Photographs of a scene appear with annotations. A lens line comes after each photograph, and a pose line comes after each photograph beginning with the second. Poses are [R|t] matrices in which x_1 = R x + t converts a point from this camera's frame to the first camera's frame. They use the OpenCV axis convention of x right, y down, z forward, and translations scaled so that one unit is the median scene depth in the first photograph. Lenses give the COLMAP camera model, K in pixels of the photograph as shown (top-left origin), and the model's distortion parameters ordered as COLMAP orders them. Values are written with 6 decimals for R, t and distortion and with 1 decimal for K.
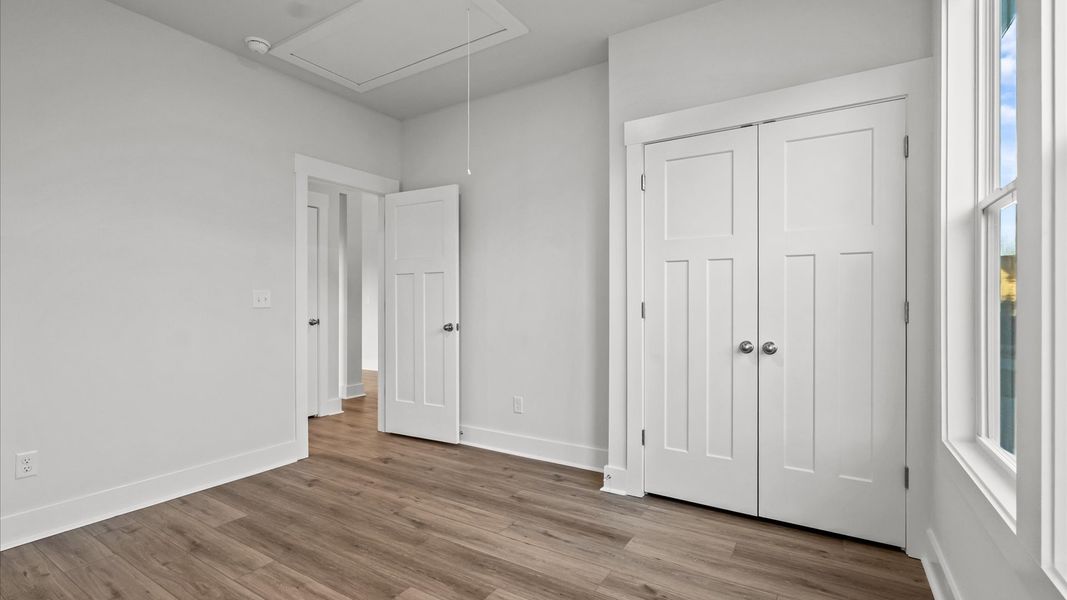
lens RADIAL K [[487.5, 0, 531.7], [0, 487.5, 304.2], [0, 0, 1]] dist [0.004050, 0.000682]
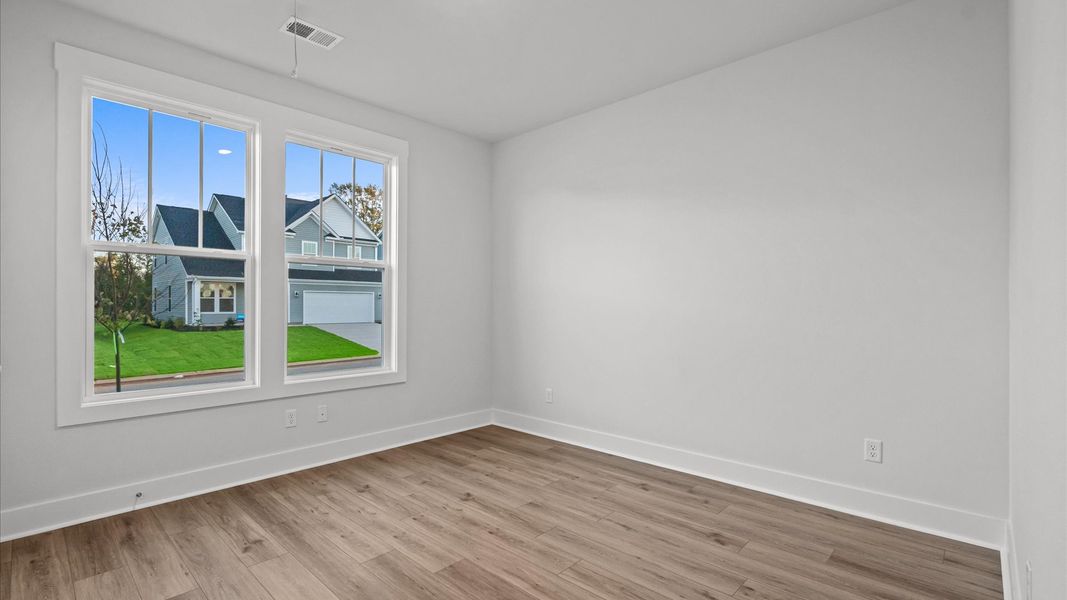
lens RADIAL K [[487.5, 0, 534.3], [0, 487.5, 301.2], [0, 0, 1]] dist [0.004050, 0.000682]
pose [[-0.982733, 0.007280, 0.184885, -0.650057], [0.007124, 0.999973, -0.001507, -0.017738], [-0.184891, -0.000164, -0.982759, 1.960248]]
